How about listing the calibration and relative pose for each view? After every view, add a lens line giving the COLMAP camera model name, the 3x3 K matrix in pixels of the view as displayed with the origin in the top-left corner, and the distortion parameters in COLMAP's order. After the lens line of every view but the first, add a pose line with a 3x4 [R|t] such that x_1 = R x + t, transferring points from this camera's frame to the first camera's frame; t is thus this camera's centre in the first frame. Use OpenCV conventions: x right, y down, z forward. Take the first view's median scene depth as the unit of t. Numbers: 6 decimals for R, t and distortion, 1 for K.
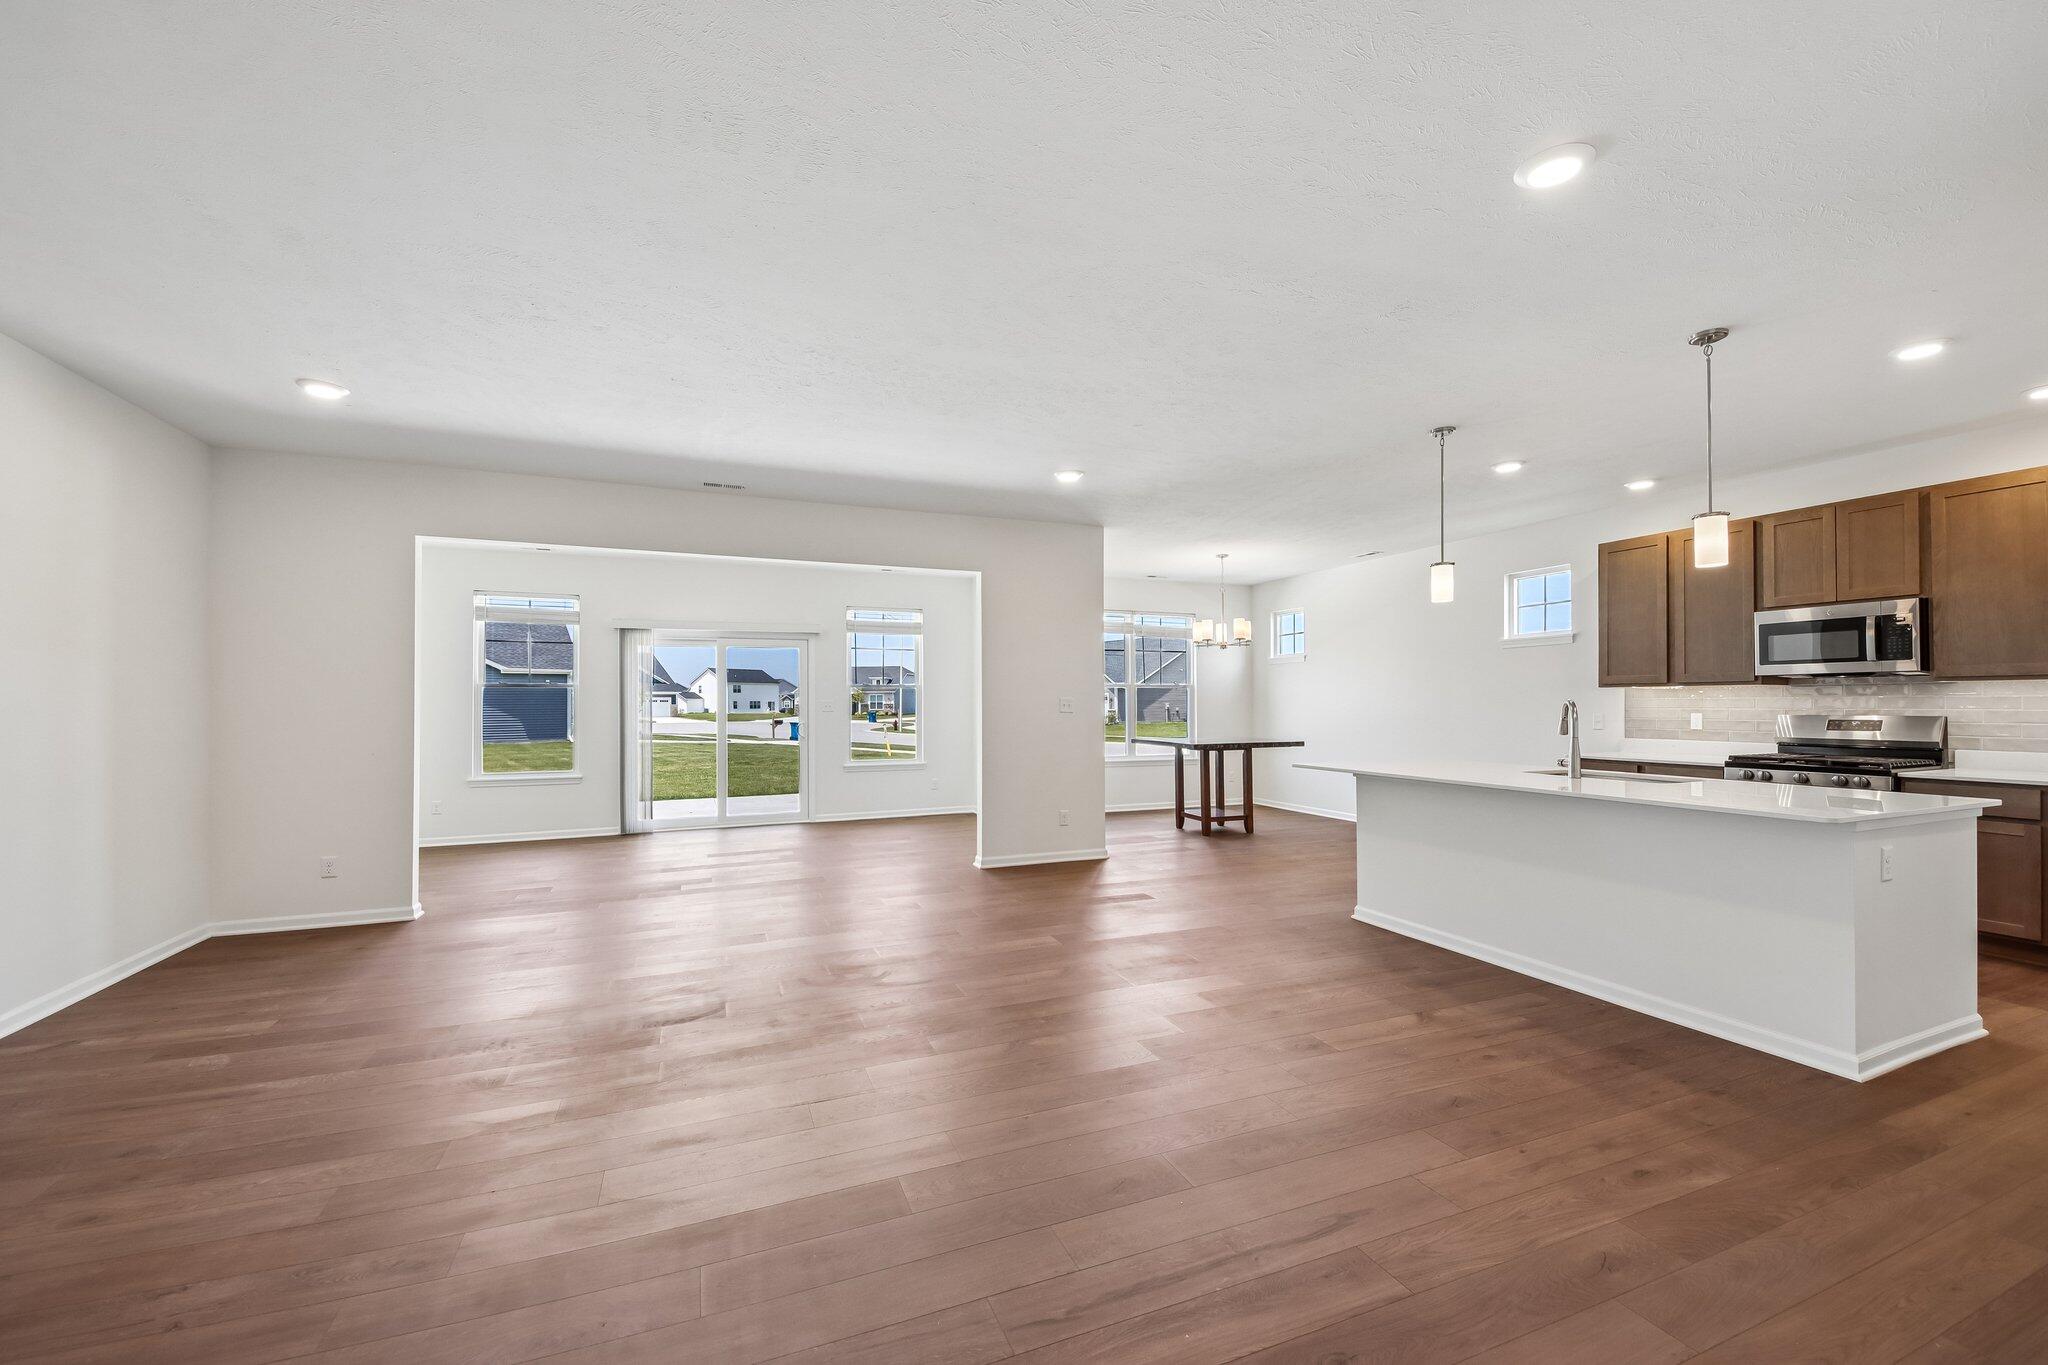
lens RADIAL K [[797.5, 0, 1028.7], [0, 797.5, 696.6], [0, 0, 1]] dist [0.042809, -0.020998]
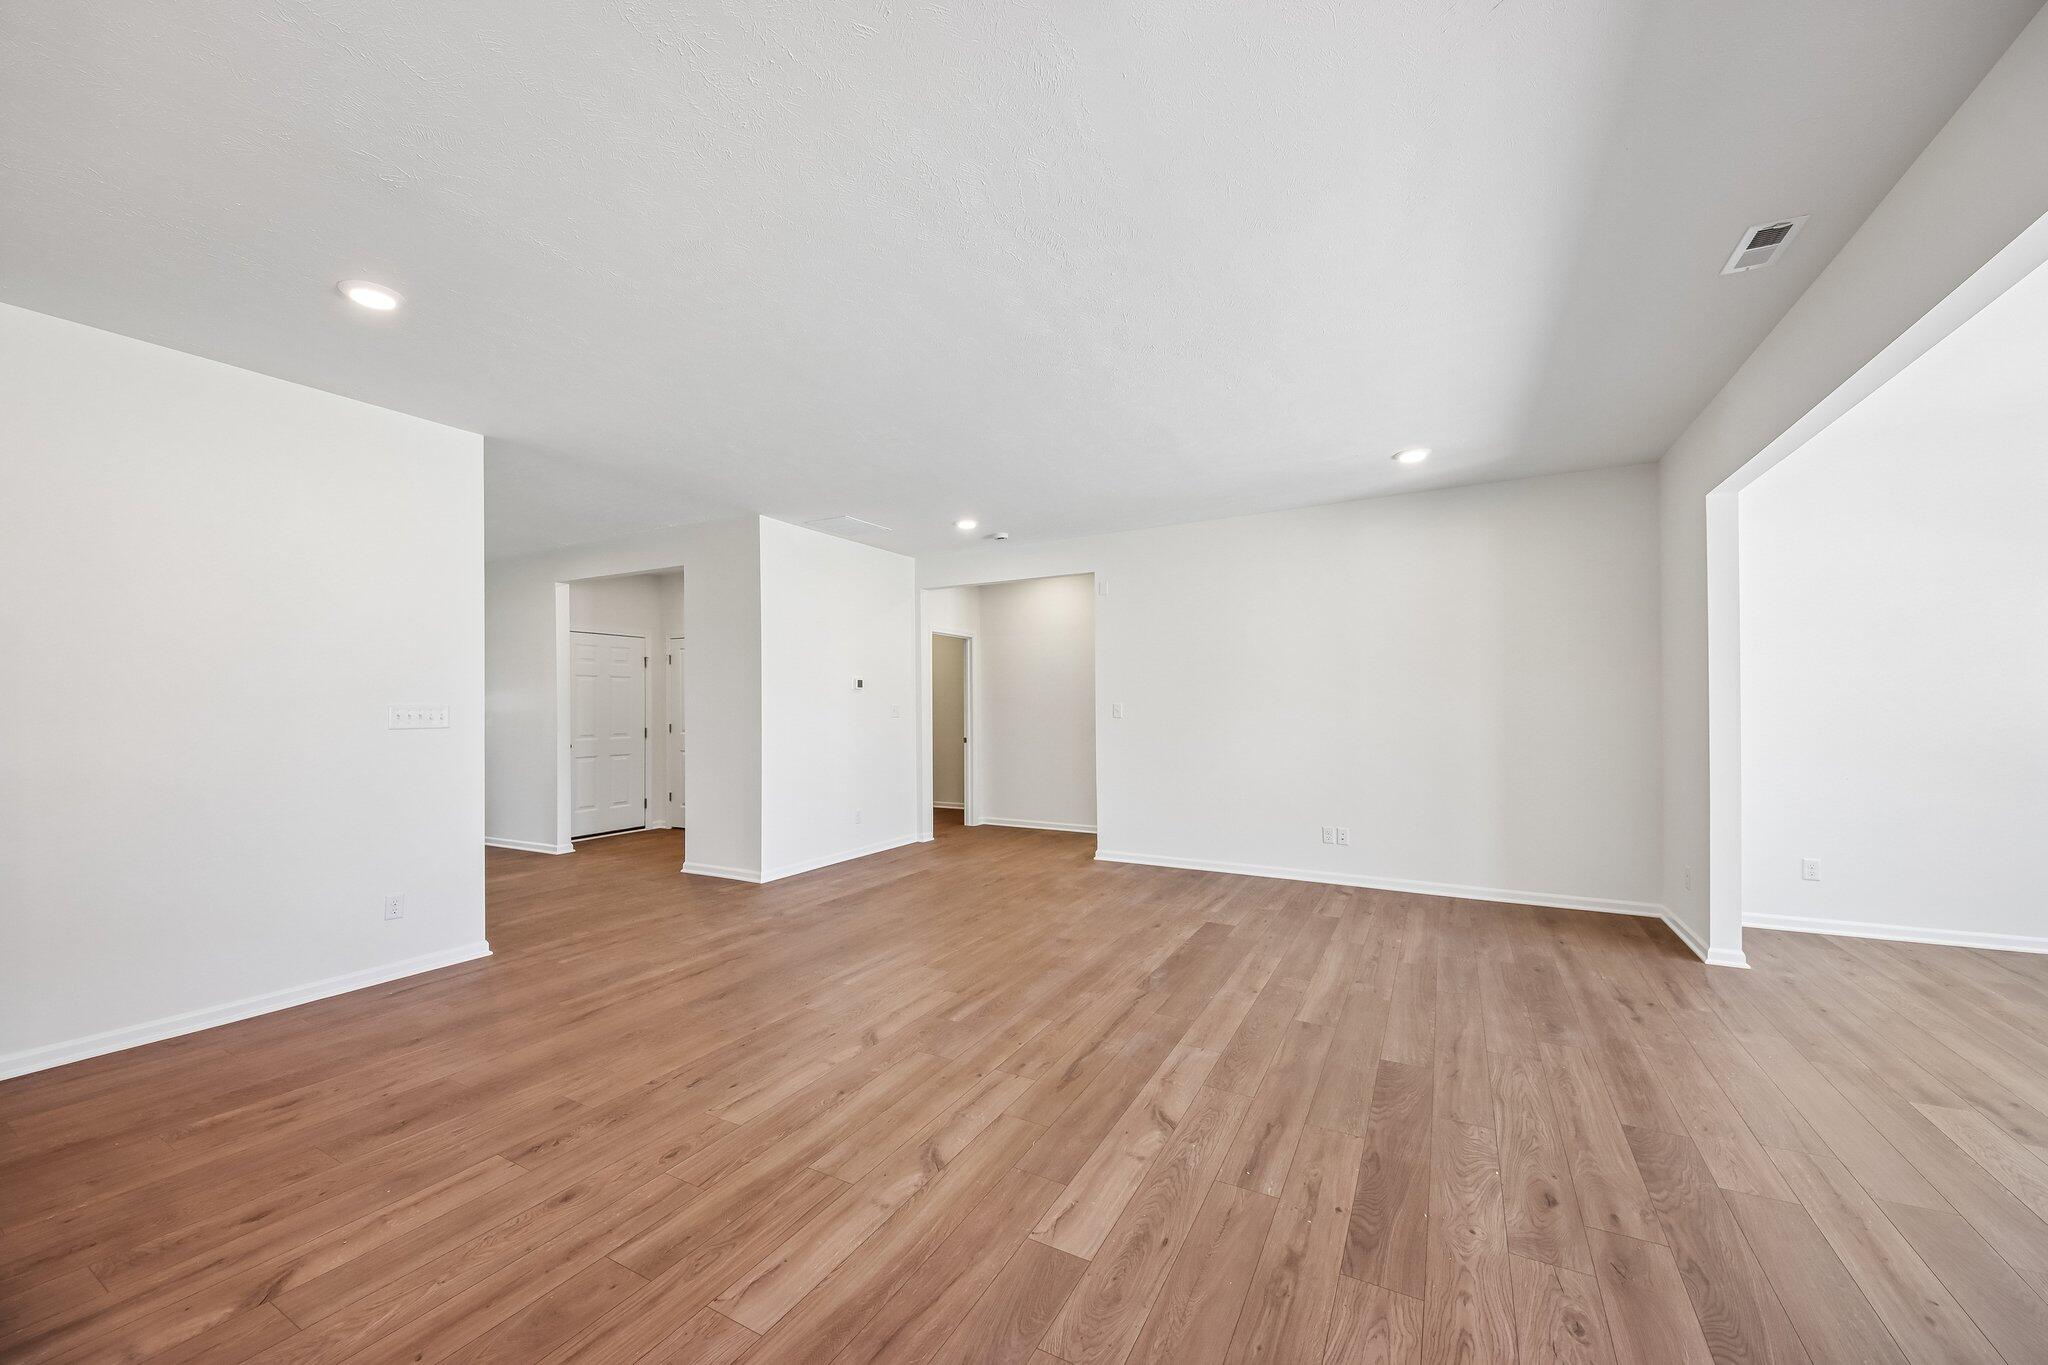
lens RADIAL K [[764.2, 0, 1005.7], [0, 764.2, 702.3], [0, 0, 1]] dist [0.046260, -0.027576]
pose [[-0.787604, 0.005086, -0.616161, 0.186495], [0.013123, 0.999878, -0.008521, 0.004424], [0.616042, -0.014797, -0.787574, 0.771450]]
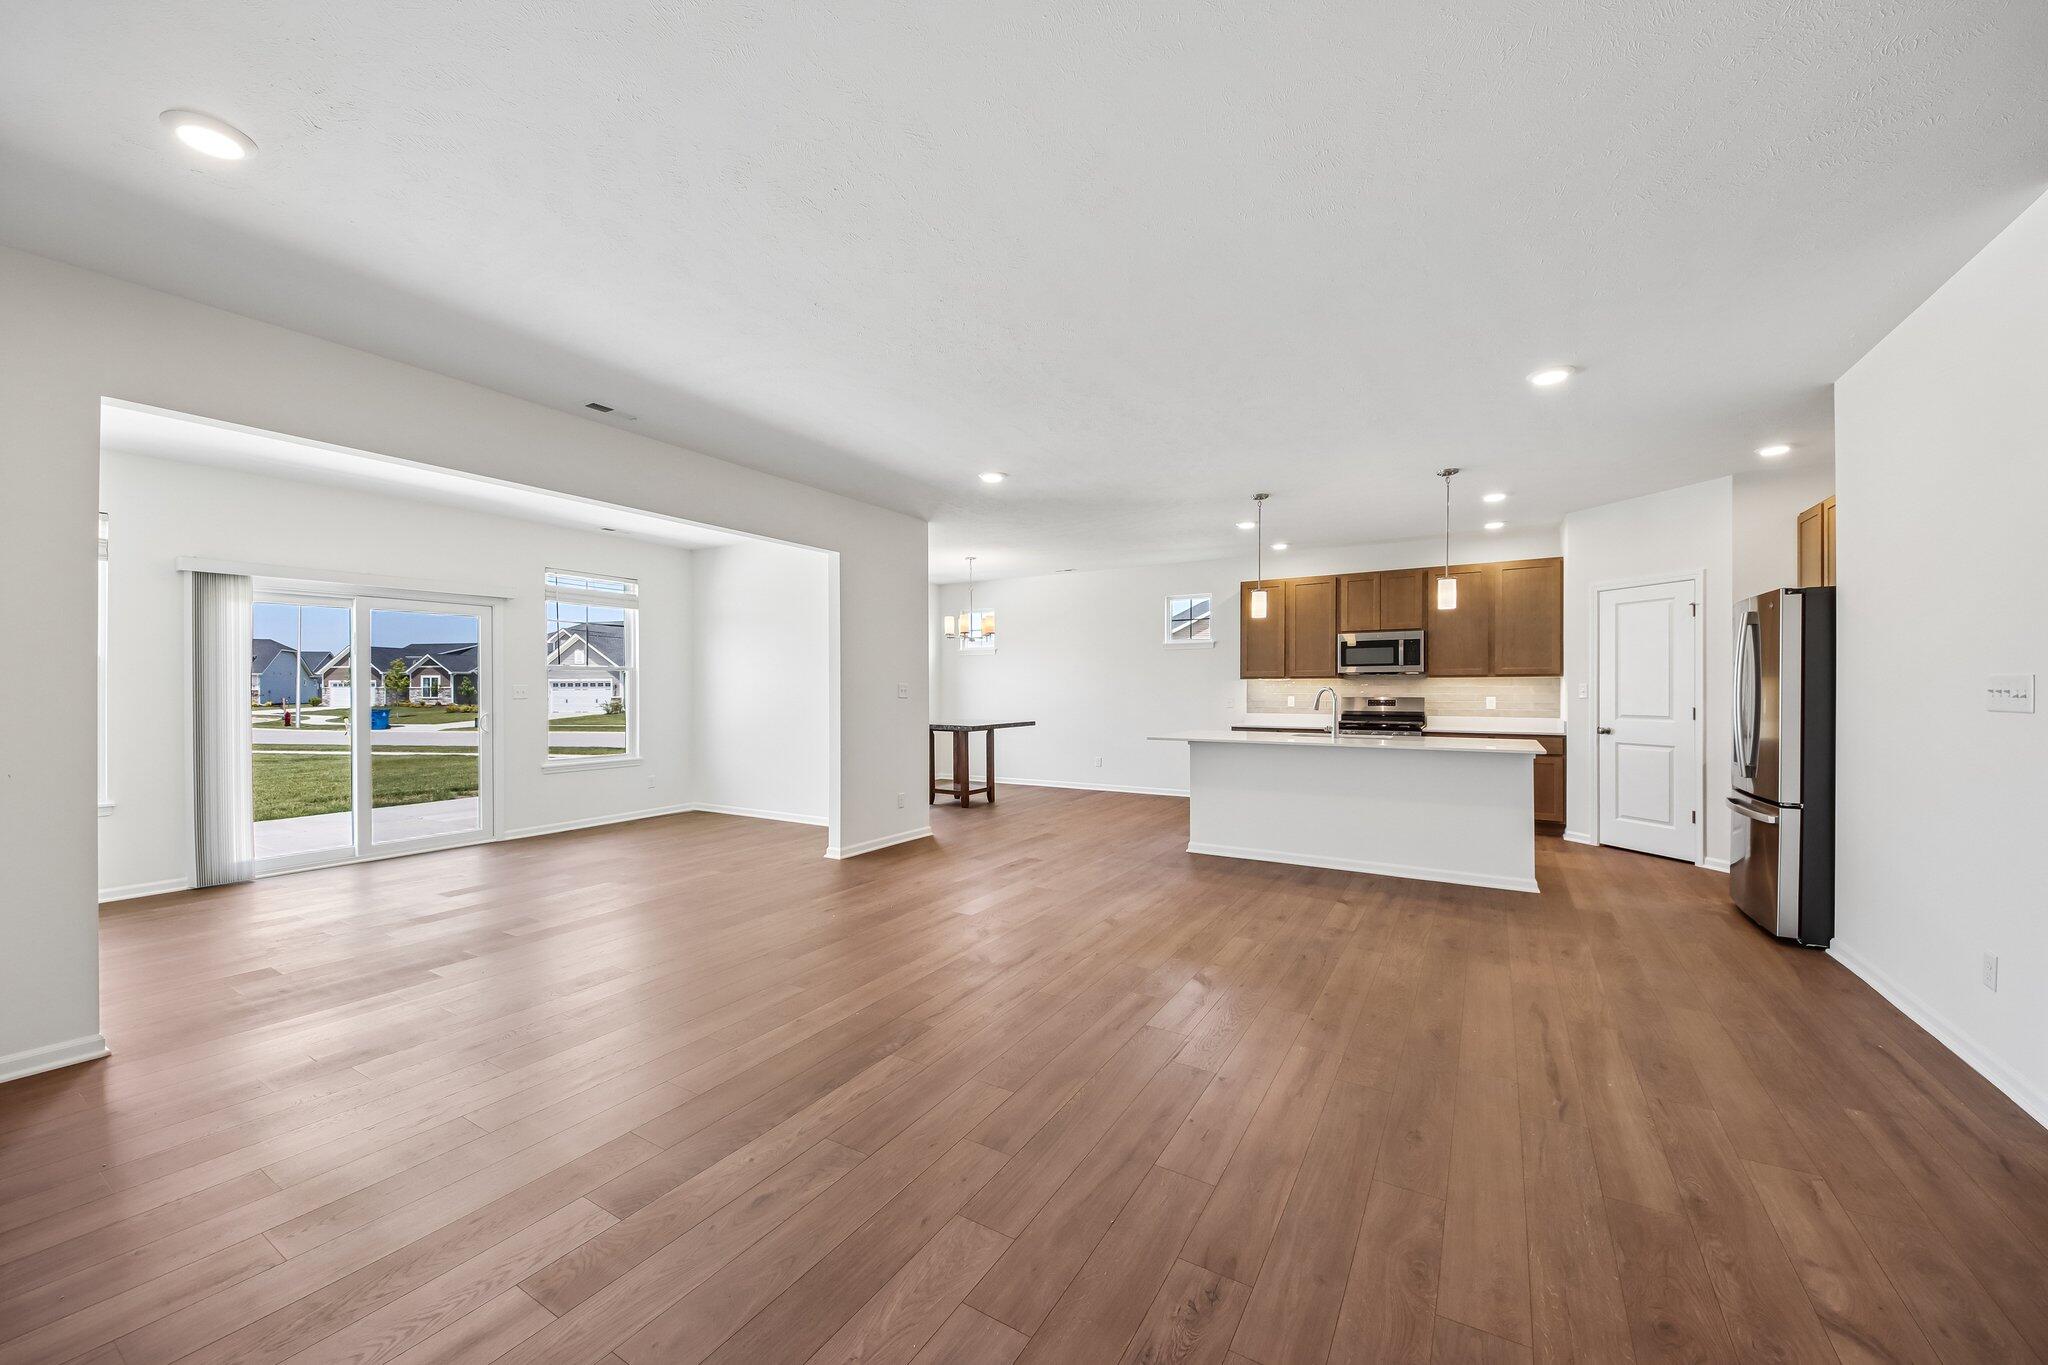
lens RADIAL K [[756.3, 0, 1021.2], [0, 756.3, 692.0], [0, 0, 1]] dist [0.043370, -0.022234]
pose [[0.801928, 0.000284, 0.597421, -0.362293], [-0.006751, 0.999940, 0.008587, 0.002751], [-0.597383, -0.010920, 0.801882, 0.109857]]
